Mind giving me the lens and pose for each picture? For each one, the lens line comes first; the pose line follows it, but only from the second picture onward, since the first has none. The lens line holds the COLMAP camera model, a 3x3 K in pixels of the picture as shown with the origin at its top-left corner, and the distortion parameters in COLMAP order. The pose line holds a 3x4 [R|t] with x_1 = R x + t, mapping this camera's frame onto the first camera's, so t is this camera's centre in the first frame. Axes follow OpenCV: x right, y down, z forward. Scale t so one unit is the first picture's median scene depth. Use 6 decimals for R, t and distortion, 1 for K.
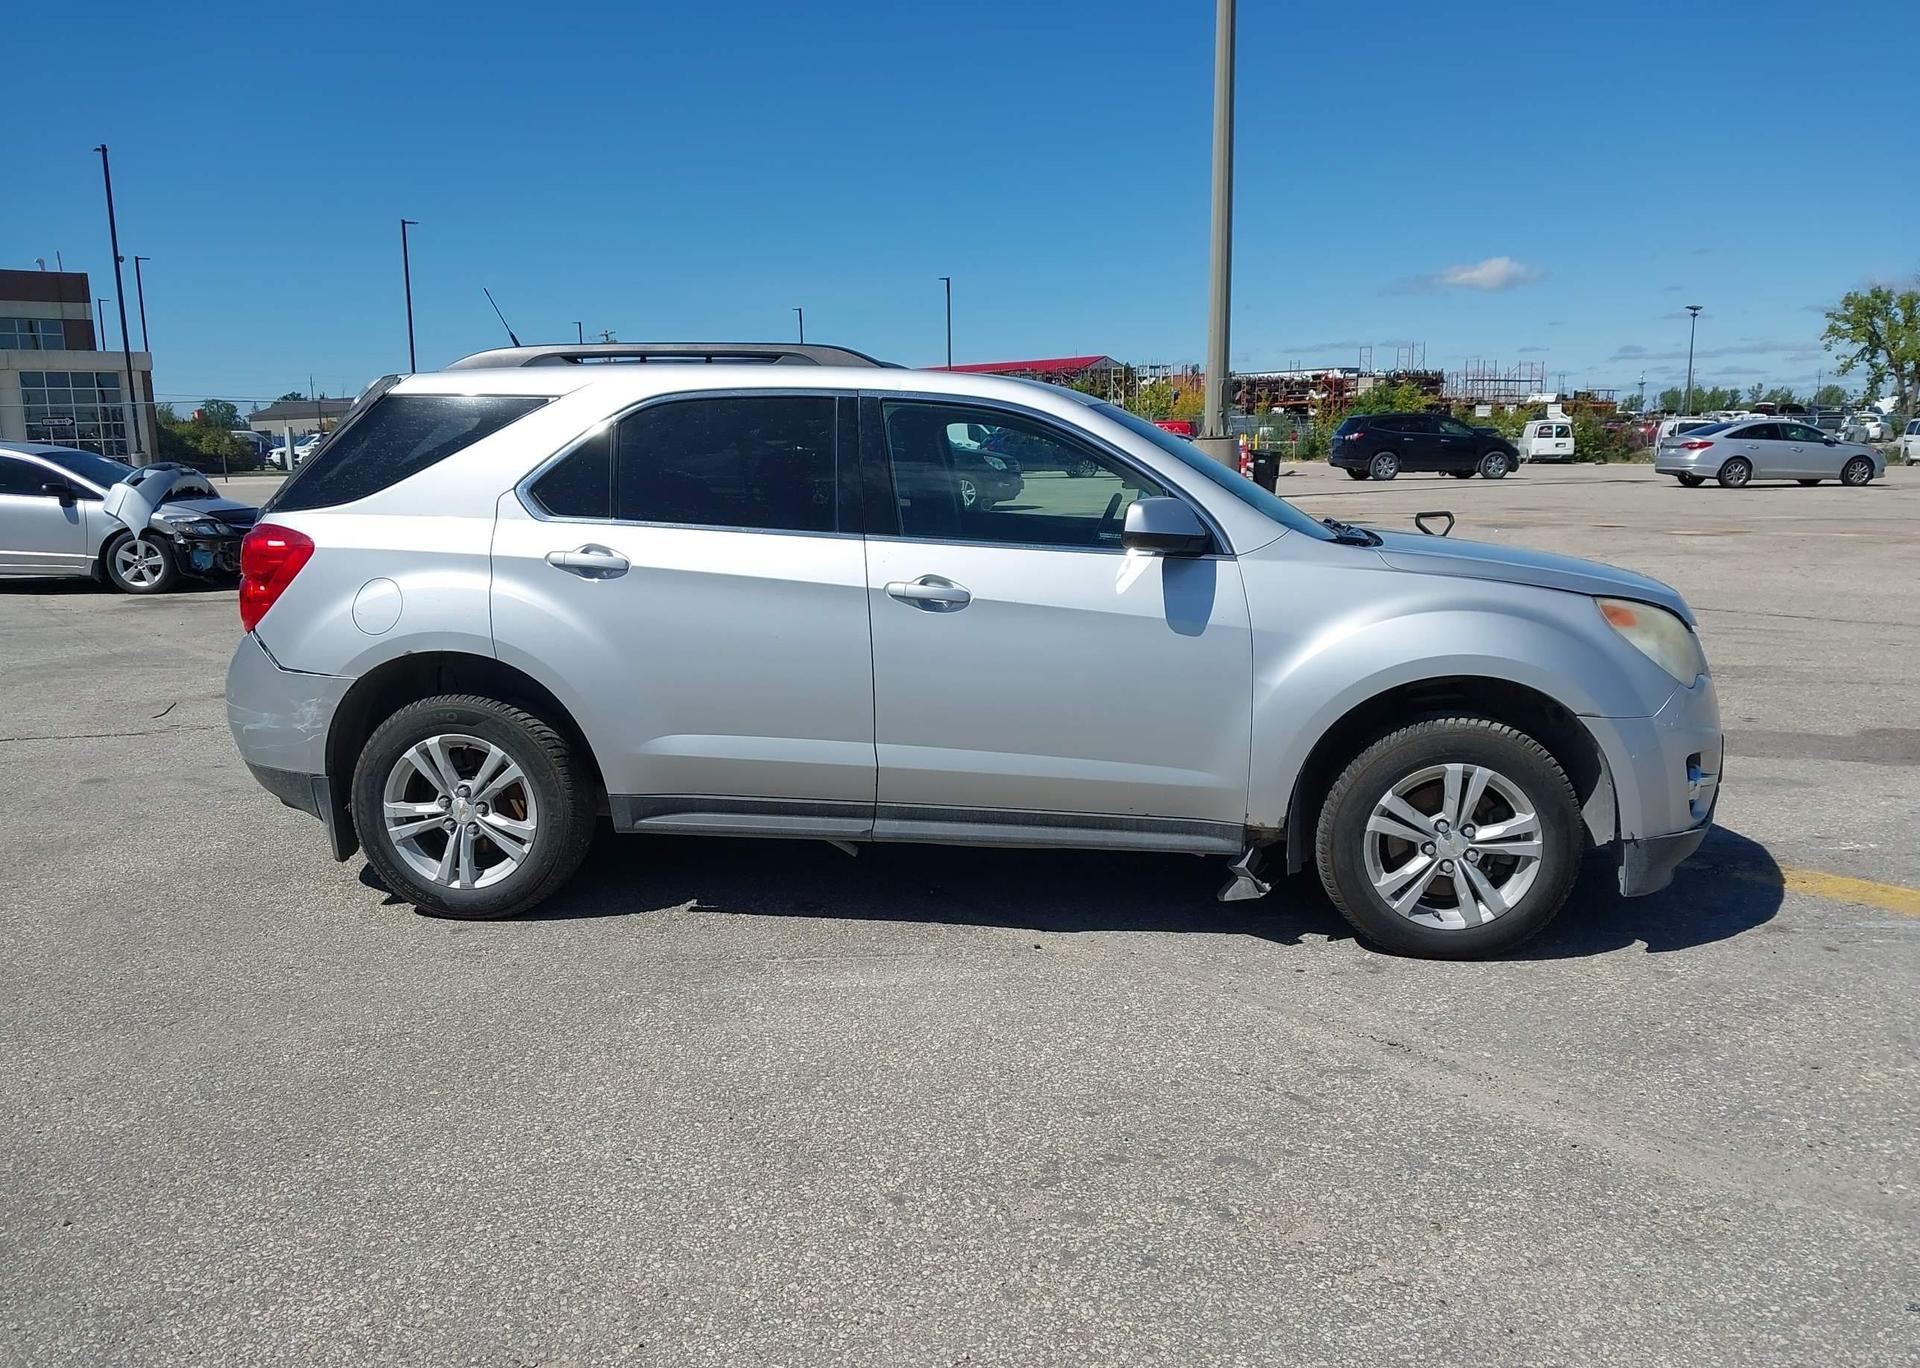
lens RADIAL K [[1520.2, 0, 952.3], [0, 1520.2, 717.0], [0, 0, 1]] dist [0.023038, -0.036176]
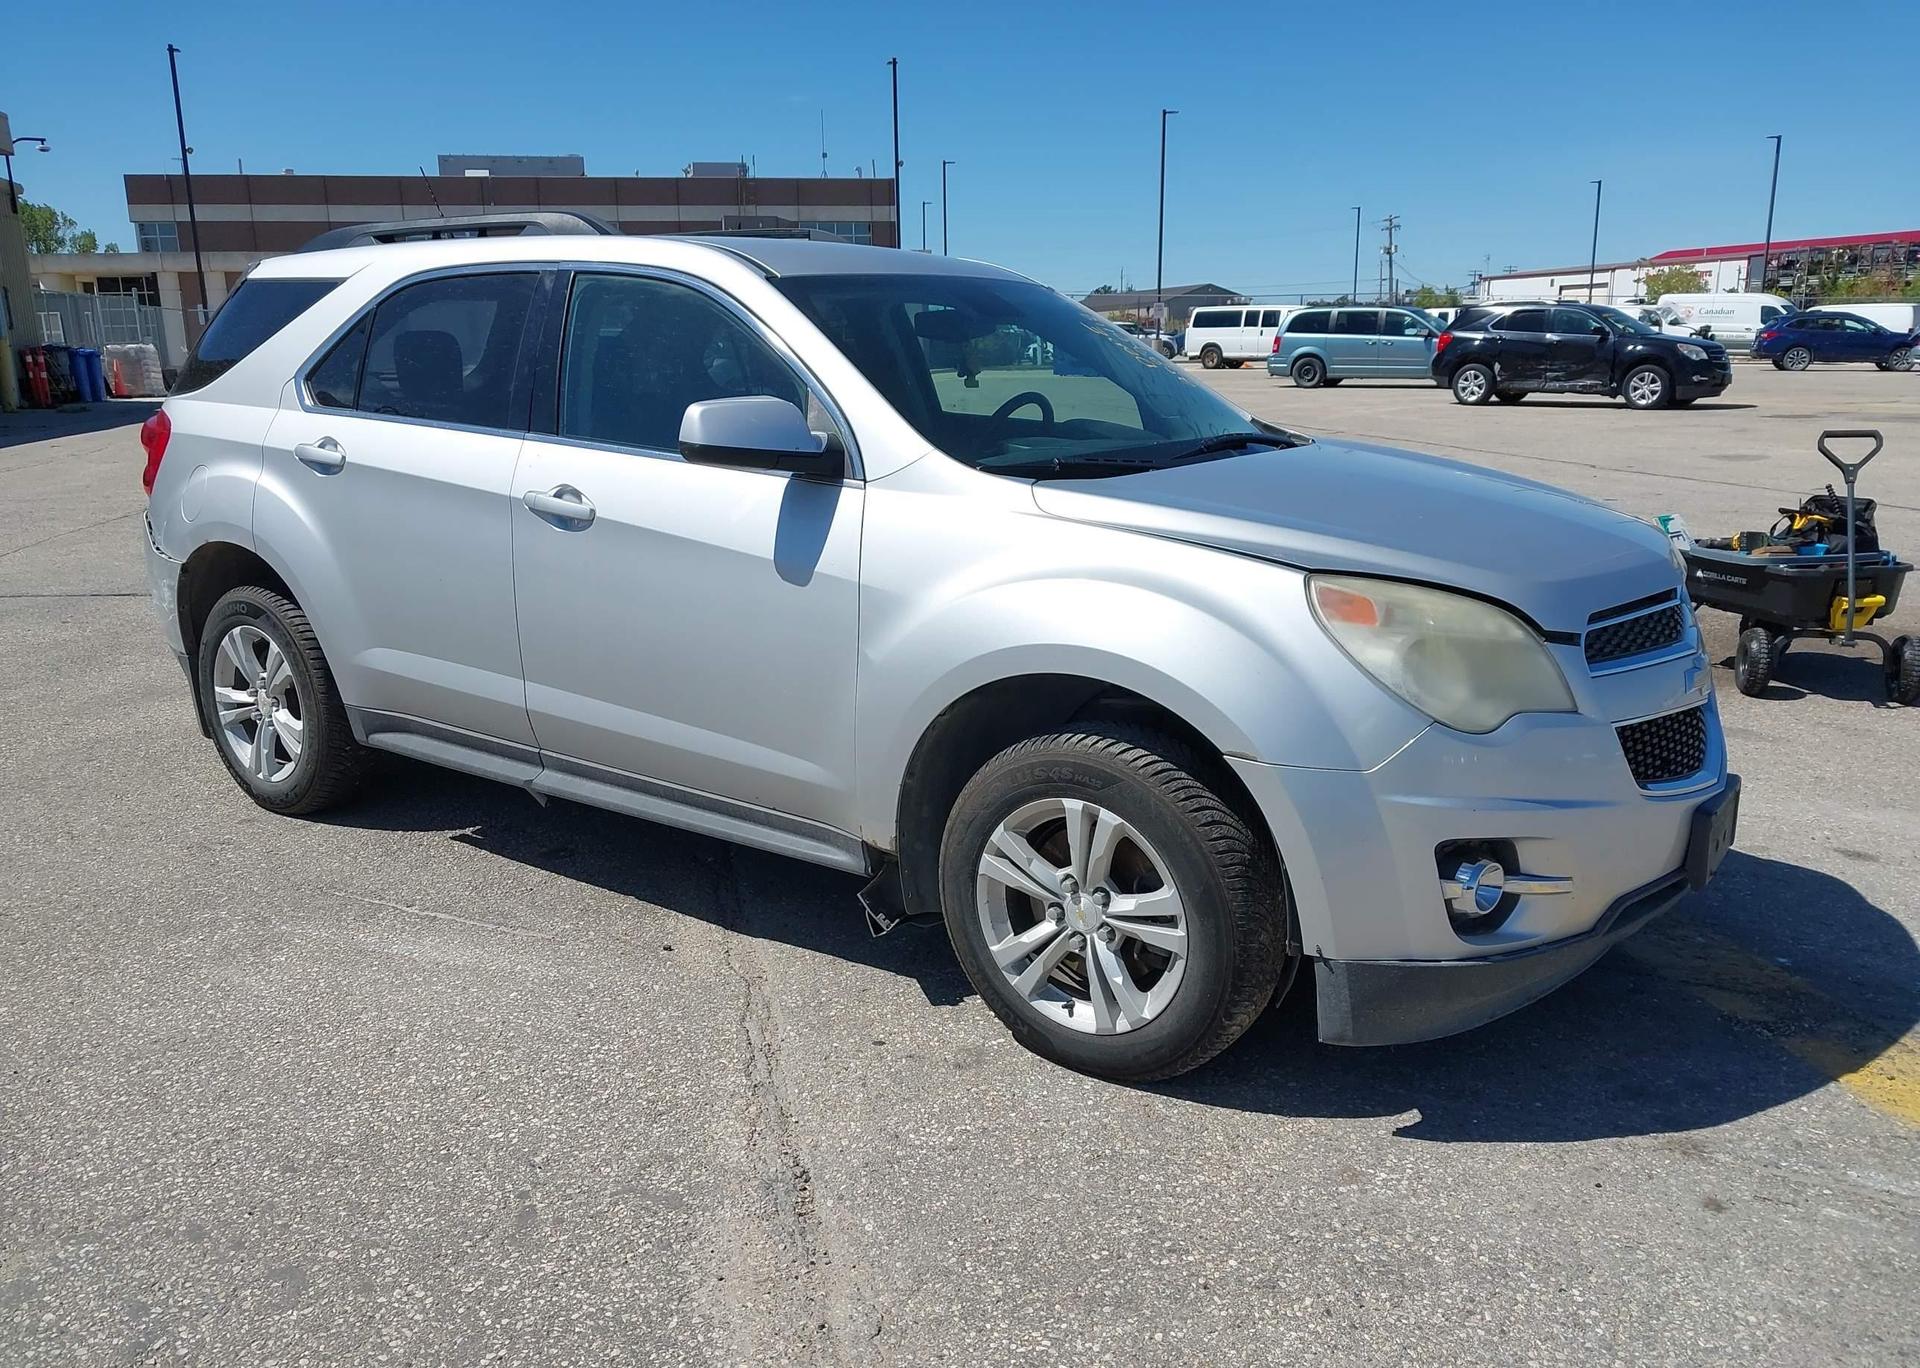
lens RADIAL K [[1520.2, 0, 952.3], [0, 1520.2, 717.0], [0, 0, 1]] dist [0.023038, -0.036176]
pose [[0.878651, 0.117617, -0.462751, 0.549217], [-0.085525, 0.992280, 0.089815, -0.058552], [0.469742, -0.039339, 0.881927, 0.338315]]
